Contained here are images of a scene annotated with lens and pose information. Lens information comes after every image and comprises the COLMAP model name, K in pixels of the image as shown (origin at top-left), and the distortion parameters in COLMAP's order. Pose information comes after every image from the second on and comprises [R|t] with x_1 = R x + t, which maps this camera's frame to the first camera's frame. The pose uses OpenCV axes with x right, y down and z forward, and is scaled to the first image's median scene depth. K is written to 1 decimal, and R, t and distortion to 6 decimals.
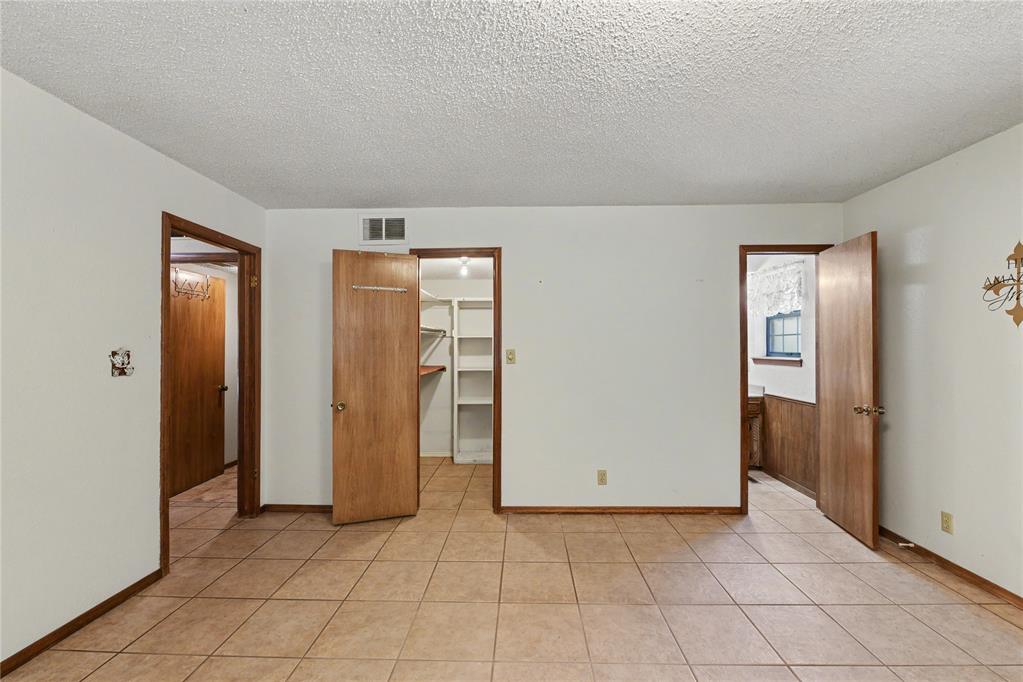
lens RADIAL K [[413.6, 0, 514.7], [0, 413.6, 335.6], [0, 0, 1]] dist [-0.006633, -0.000542]
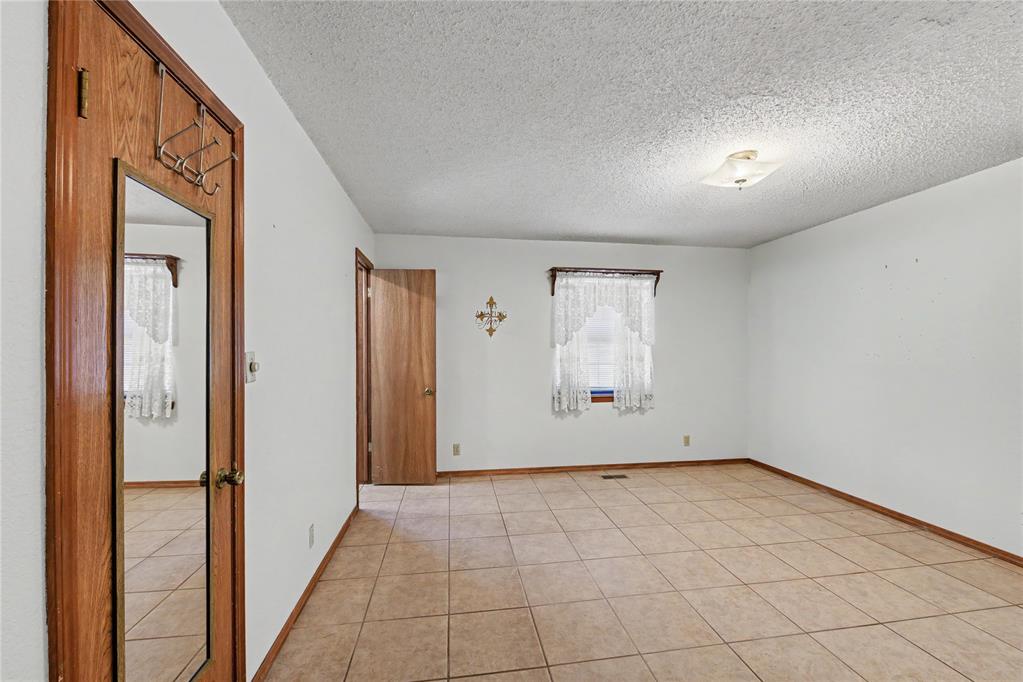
lens RADIAL K [[421.1, 0, 518.4], [0, 421.1, 345.6], [0, 0, 1]] dist [0.000082, -0.000109]
pose [[-0.174759, 0.003570, 0.984605, -0.585974], [-0.025528, 0.999641, -0.008155, 0.021115], [-0.984280, -0.026560, -0.174605, 0.846606]]
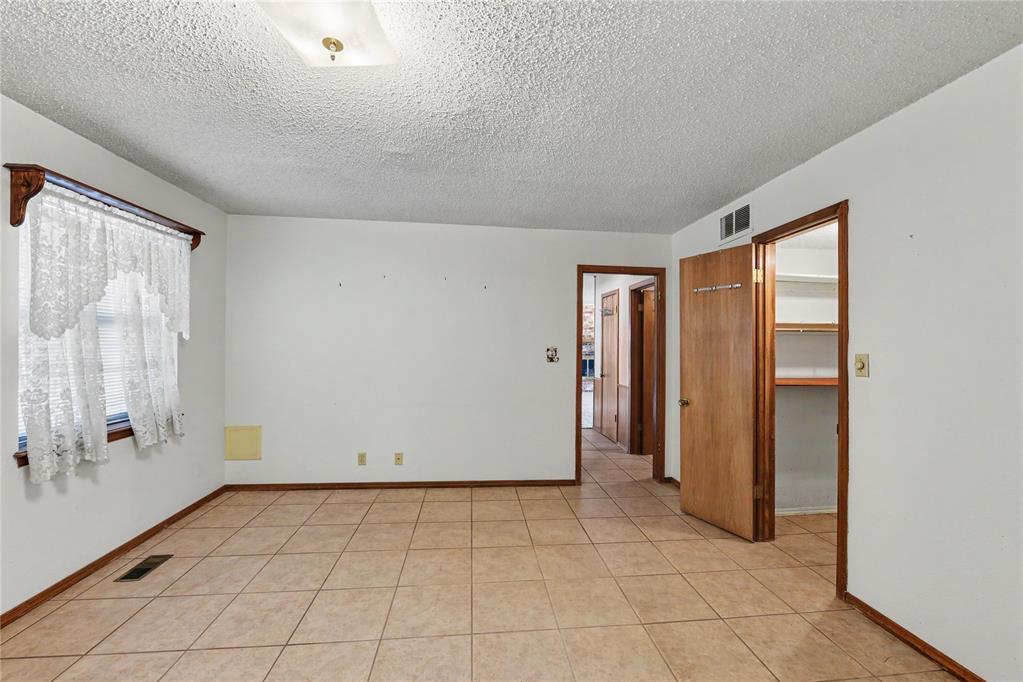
lens RADIAL K [[414.6, 0, 514.6], [0, 414.6, 329.0], [0, 0, 1]] dist [-0.000673, -0.000001]
pose [[0.128113, -0.037077, -0.991066, 0.607733], [0.018493, 0.999216, -0.034991, 0.008435], [0.991587, -0.013845, 0.128698, 0.420276]]
